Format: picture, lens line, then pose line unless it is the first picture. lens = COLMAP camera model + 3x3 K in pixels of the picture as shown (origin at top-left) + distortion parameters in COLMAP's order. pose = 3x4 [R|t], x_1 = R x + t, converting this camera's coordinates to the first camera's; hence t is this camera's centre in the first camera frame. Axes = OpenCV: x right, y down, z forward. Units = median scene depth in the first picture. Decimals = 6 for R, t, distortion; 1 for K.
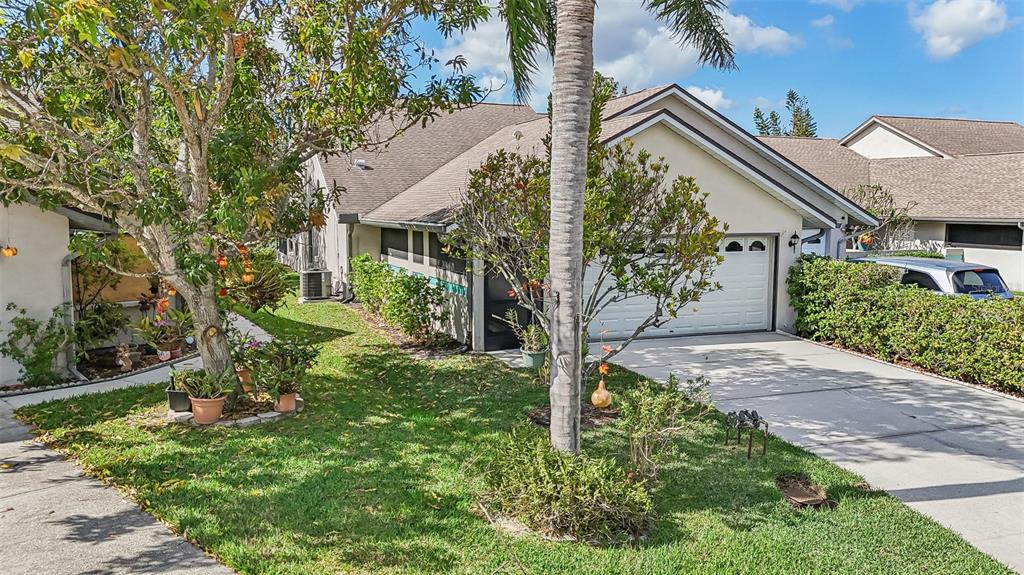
lens RADIAL K [[748.0, 0, 512.0], [0, 748.0, 287.5], [0, 0, 1]] dist [0.069255, -0.060500]
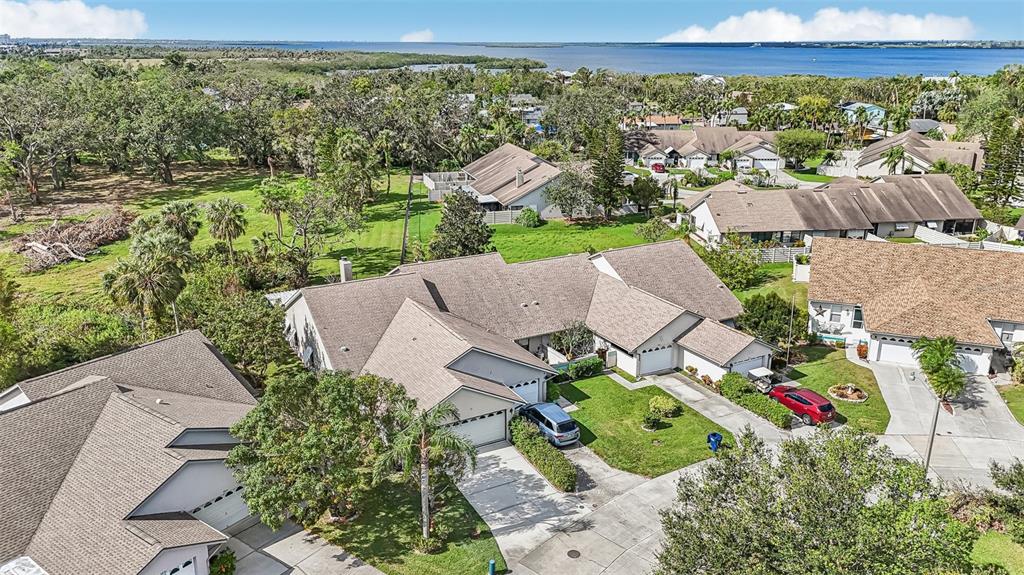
lens RADIAL K [[748.0, 0, 512.0], [0, 748.0, 287.5], [0, 0, 1]] dist [0.069255, -0.060500]
pose [[0.989819, -0.034605, 0.138064, -0.003710], [0.005373, 0.978387, 0.206713, -2.339742], [-0.142233, -0.203866, 0.968612, -3.506029]]
